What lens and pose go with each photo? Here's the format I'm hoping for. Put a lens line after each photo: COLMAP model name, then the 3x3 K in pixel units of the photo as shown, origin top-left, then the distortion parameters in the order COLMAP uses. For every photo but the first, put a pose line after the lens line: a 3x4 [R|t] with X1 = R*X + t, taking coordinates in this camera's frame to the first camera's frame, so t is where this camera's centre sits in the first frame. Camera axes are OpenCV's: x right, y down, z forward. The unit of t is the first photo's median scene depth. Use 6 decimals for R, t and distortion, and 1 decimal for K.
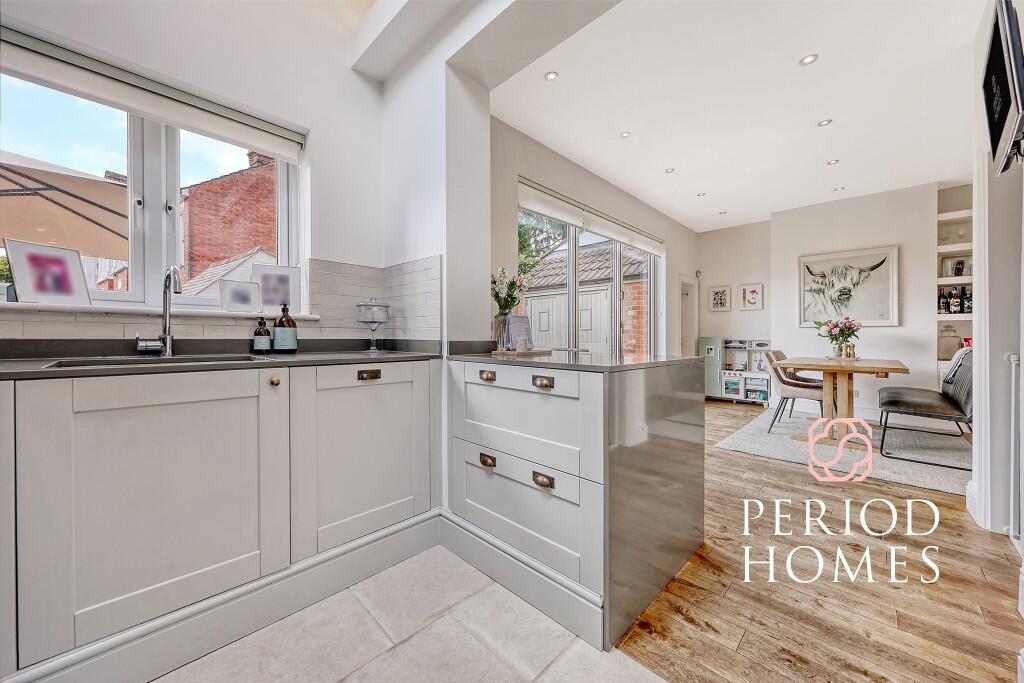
lens RADIAL K [[377.1, 0, 507.1], [0, 377.1, 327.0], [0, 0, 1]] dist [0.001491, 0.000136]
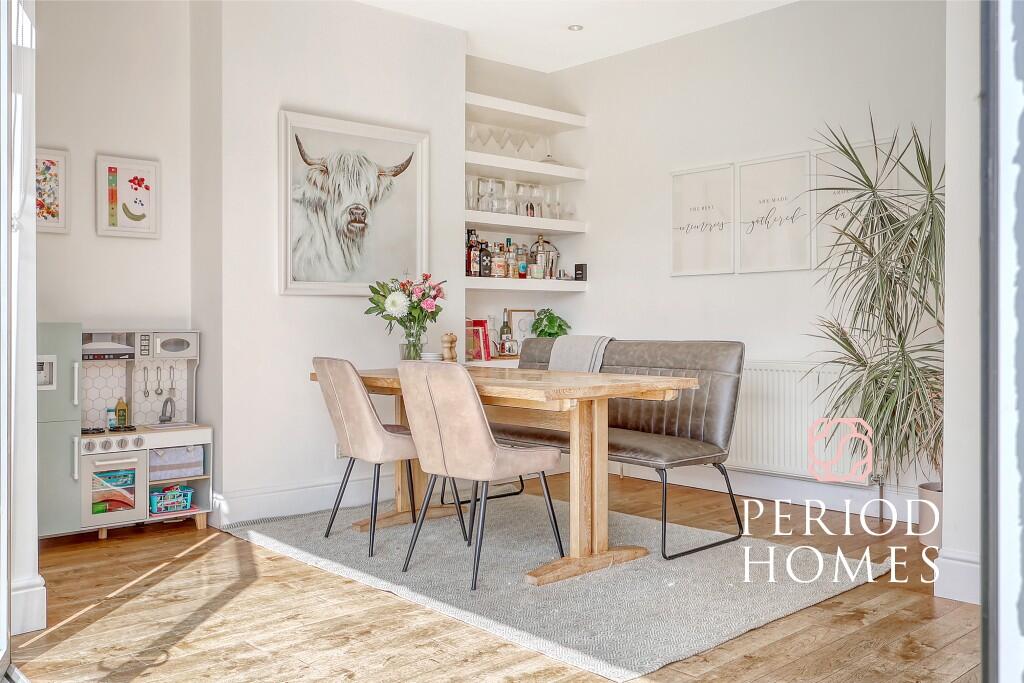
lens RADIAL K [[900.6, 0, 511.1], [0, 900.6, 327.1], [0, 0, 1]] dist [0.001422, 0.002534]
pose [[0.051770, -0.012310, 0.998583, -0.192680], [-0.019912, 0.999713, 0.013356, 0.026674], [-0.998461, -0.020575, 0.051510, 1.158022]]
